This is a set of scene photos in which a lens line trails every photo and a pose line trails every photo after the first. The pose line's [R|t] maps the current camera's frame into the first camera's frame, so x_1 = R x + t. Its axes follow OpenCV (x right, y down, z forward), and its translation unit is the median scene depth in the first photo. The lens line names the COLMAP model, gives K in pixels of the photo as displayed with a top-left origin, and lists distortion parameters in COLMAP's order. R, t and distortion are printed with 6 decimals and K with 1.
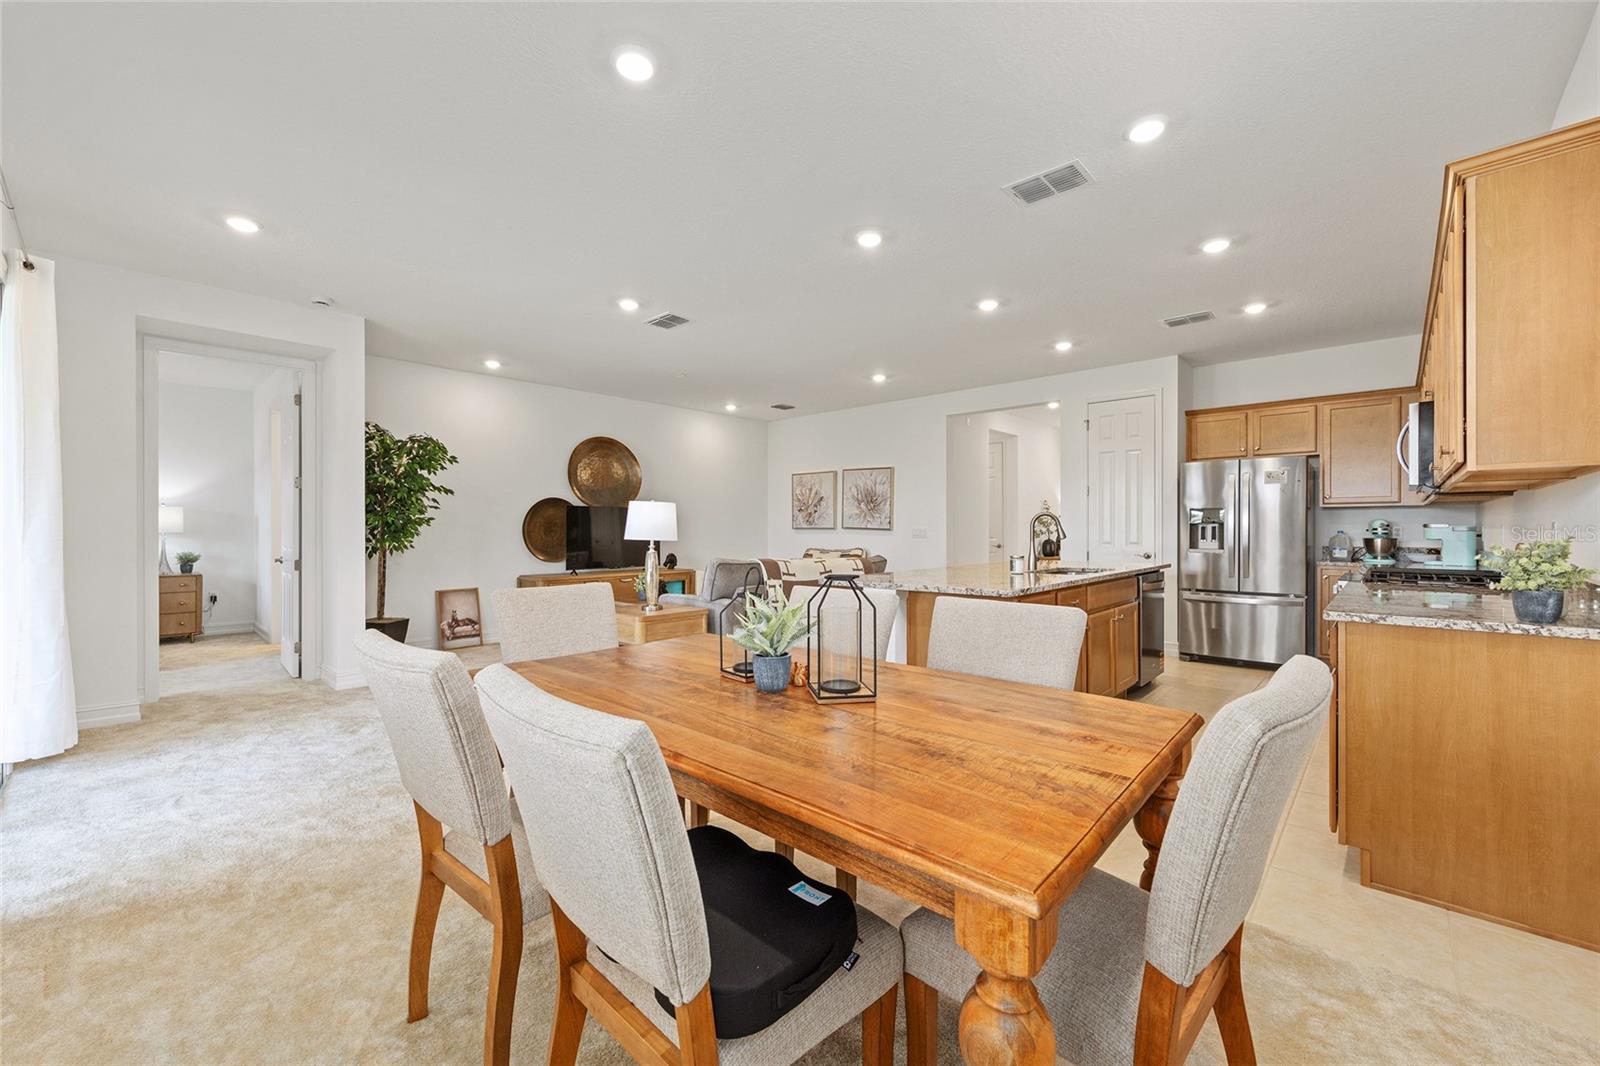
lens RADIAL K [[640.7, 0, 799.6], [0, 640.7, 528.4], [0, 0, 1]] dist [-0.000850, 0.001175]
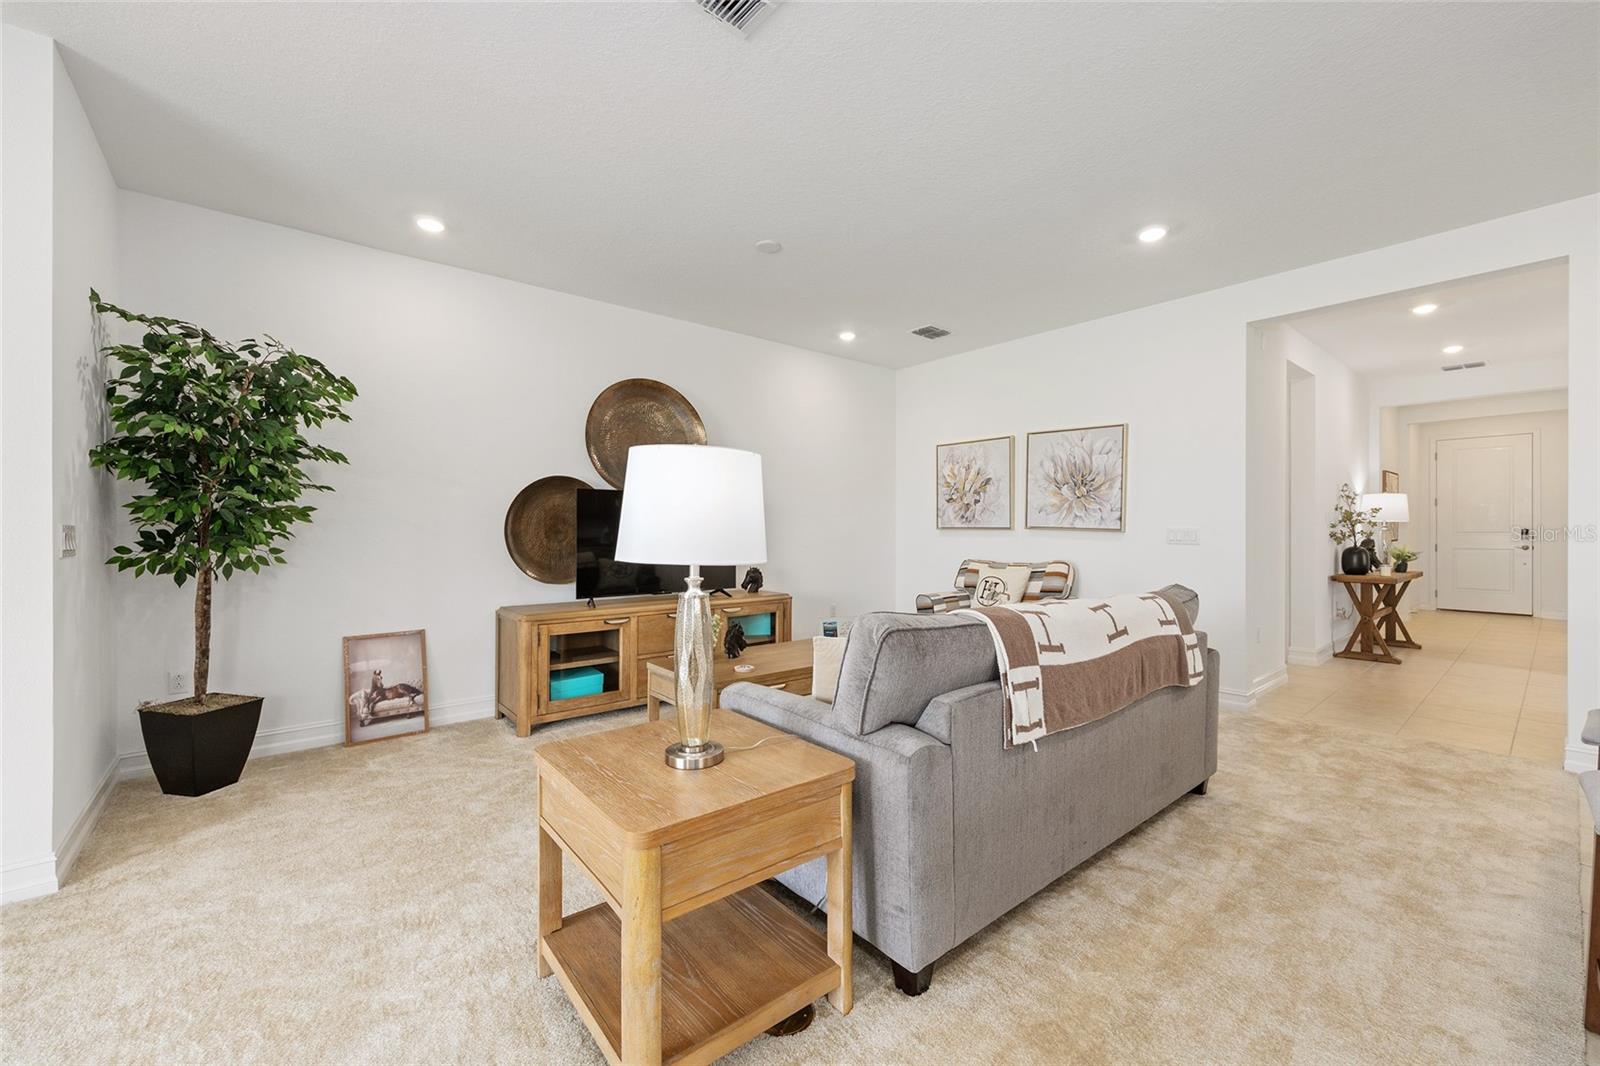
lens RADIAL K [[640.7, 0, 803.9], [0, 640.7, 530.2], [0, 0, 1]] dist [-0.000850, 0.001175]
pose [[0.992436, 0.002569, -0.122737, -0.092771], [-0.002124, 0.999991, 0.003755, -0.000112], [0.122746, -0.003466, 0.992432, 0.475646]]
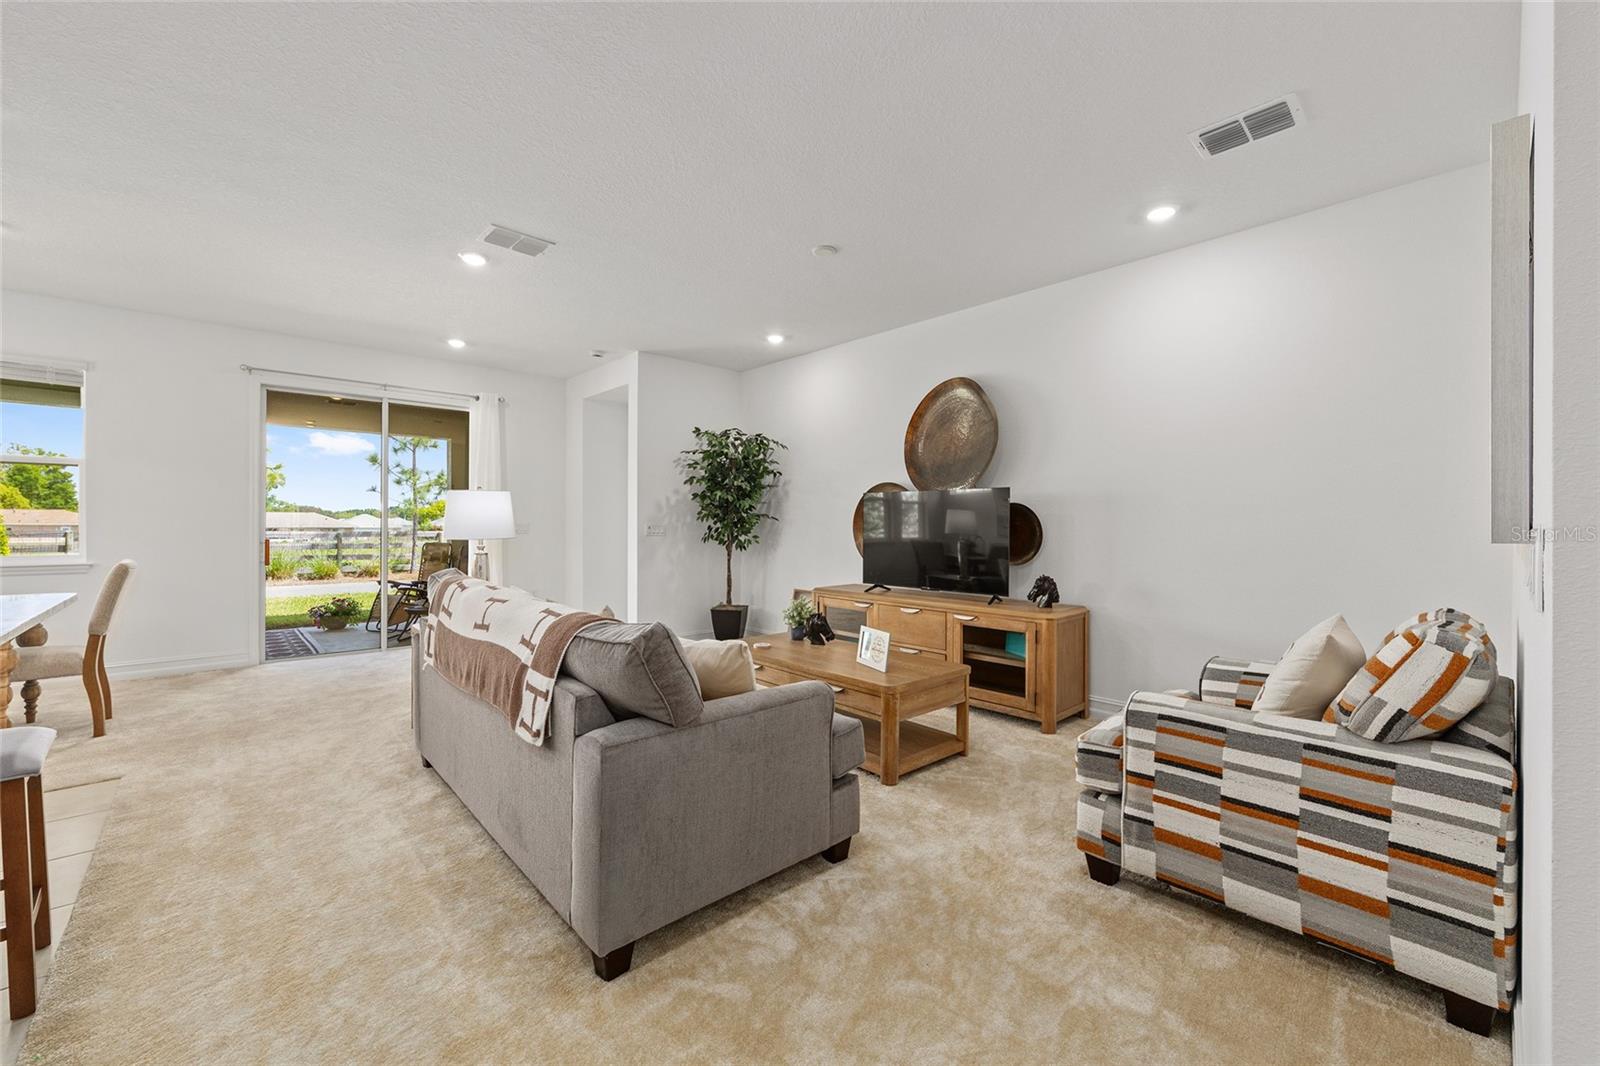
lens RADIAL K [[640.7, 0, 803.6], [0, 640.7, 528.3], [0, 0, 1]] dist [-0.000850, 0.001175]
pose [[-0.074709, 0.007313, -0.997179, 0.384293], [-0.003321, 0.999966, 0.007582, -0.001523], [0.997200, 0.003878, -0.074682, 1.054061]]
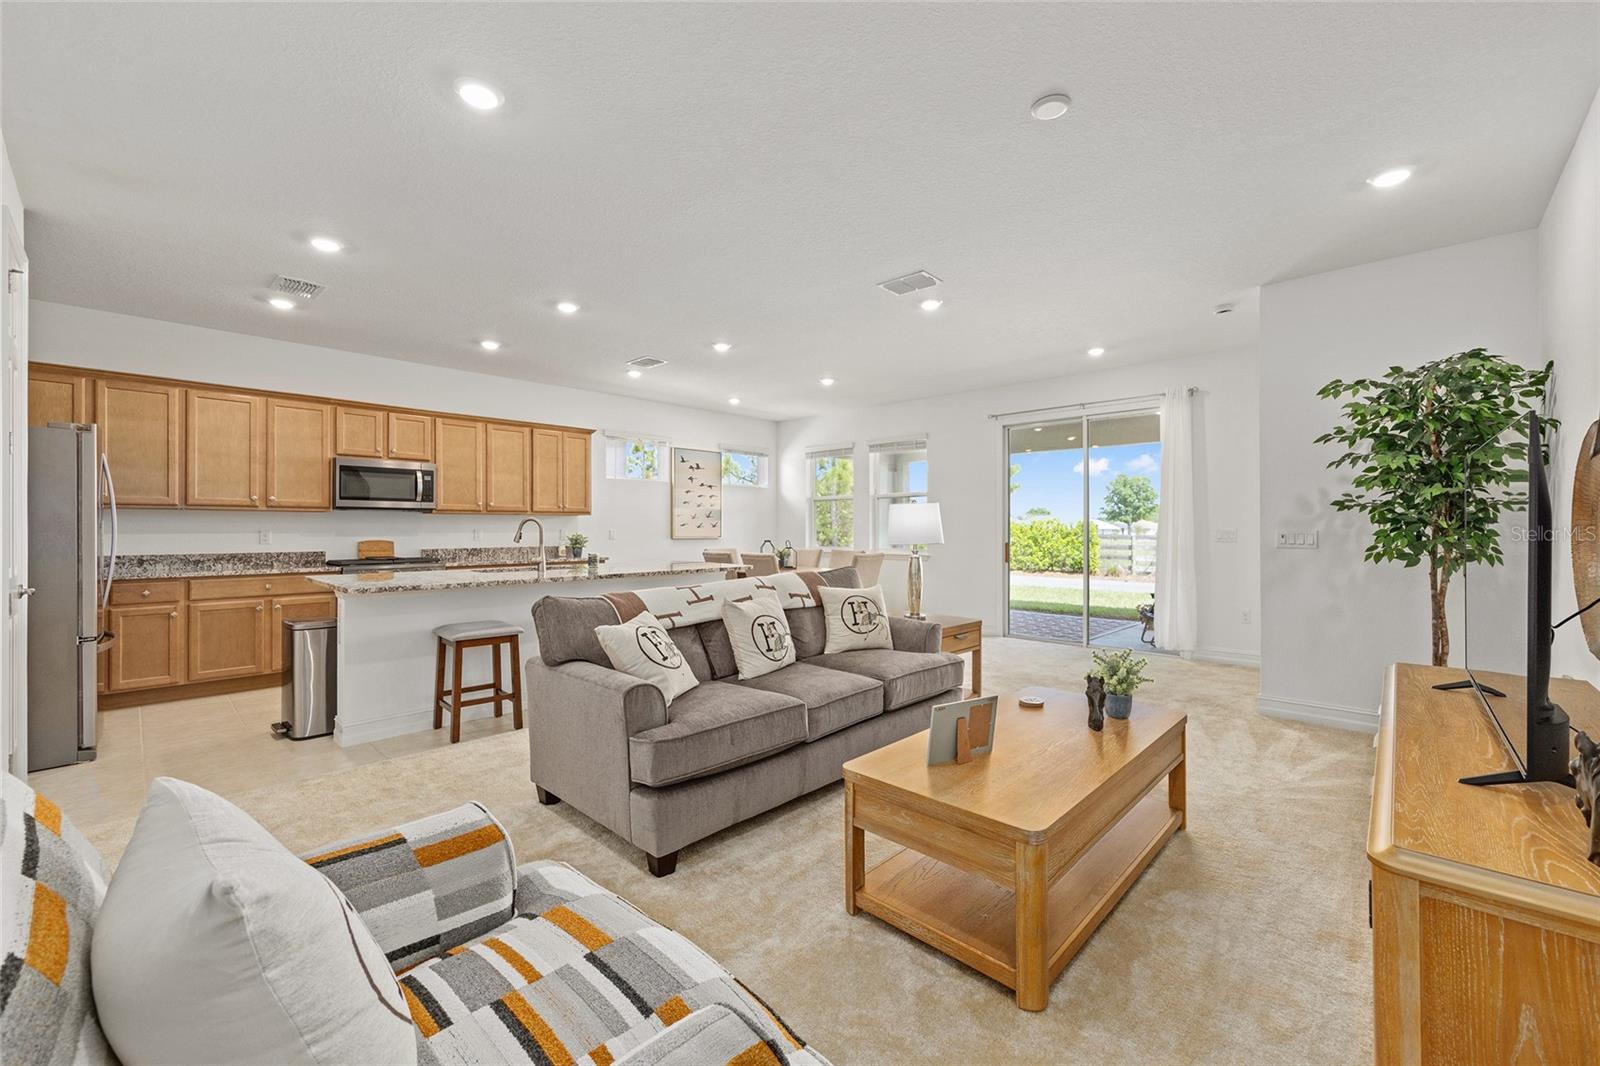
lens RADIAL K [[640.7, 0, 800.9], [0, 640.7, 529.5], [0, 0, 1]] dist [-0.000850, 0.001175]
pose [[-0.999971, 0.007336, -0.002273, -0.044506], [0.007339, 0.999972, -0.001472, -0.003125], [0.002262, -0.001488, -0.999996, 1.393054]]
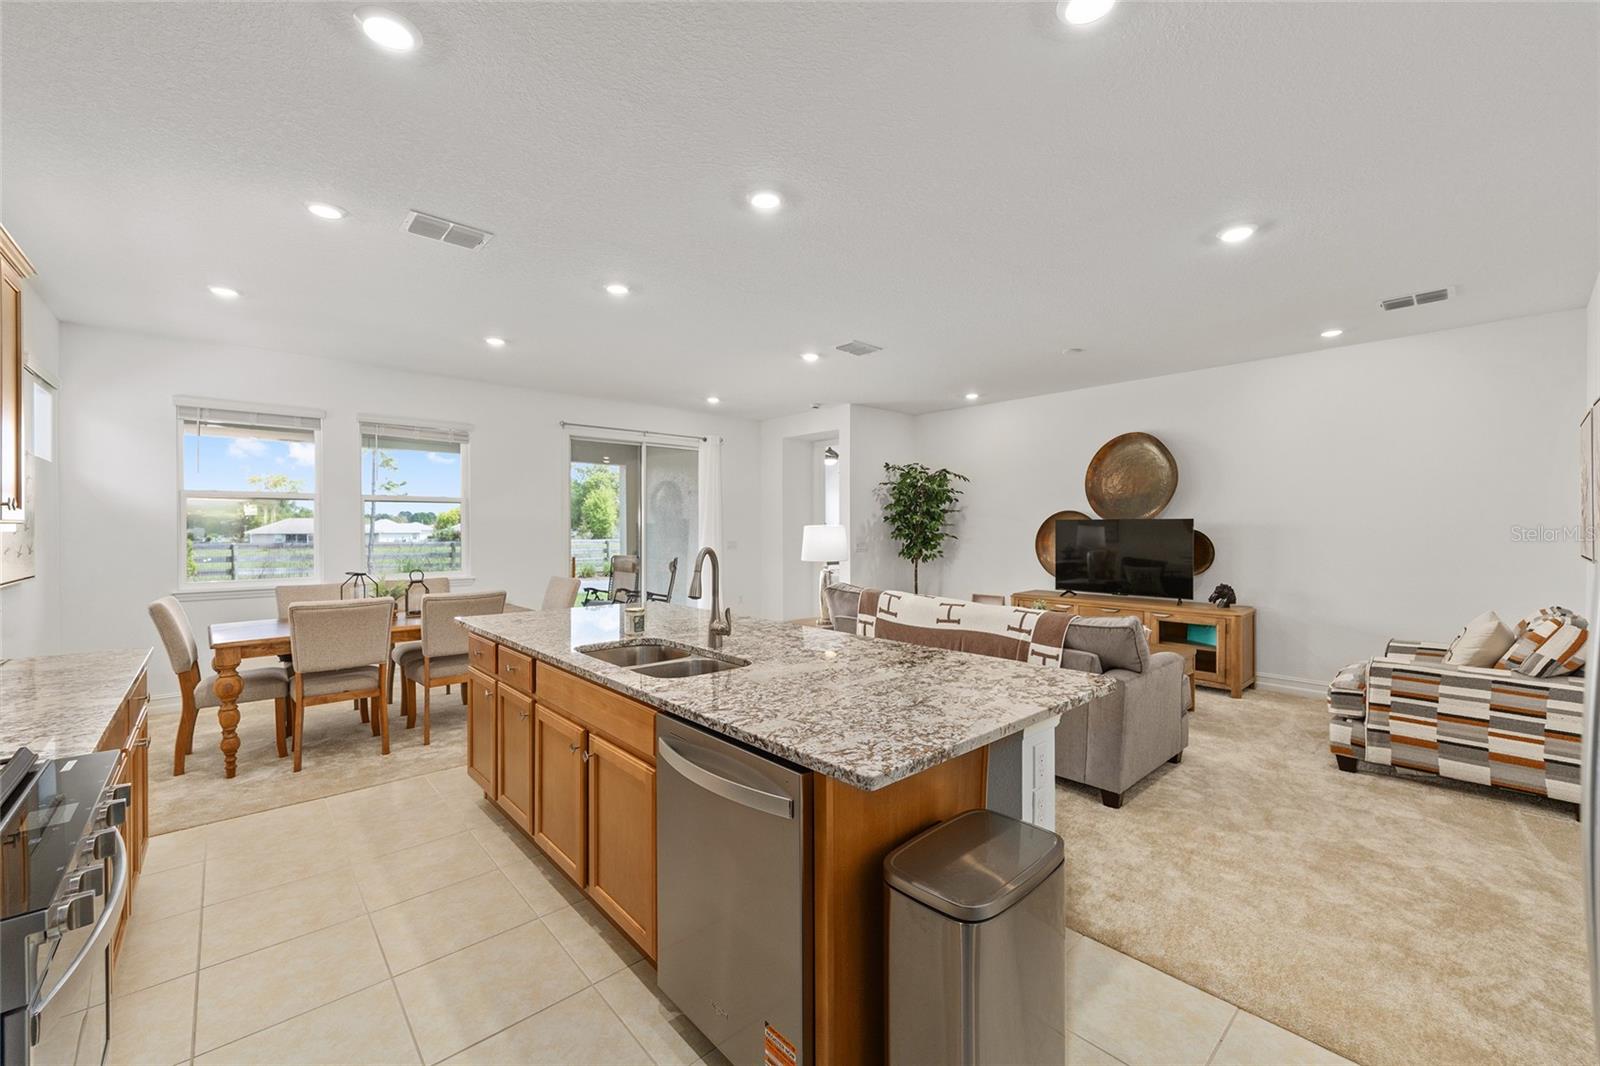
lens RADIAL K [[640.7, 0, 803.0], [0, 640.7, 530.7], [0, 0, 1]] dist [-0.000850, 0.001175]
pose [[-0.082127, 0.008475, -0.996586, 0.632605], [0.002527, 0.999962, 0.008295, -0.030261], [0.996619, -0.001837, -0.082145, 0.759595]]
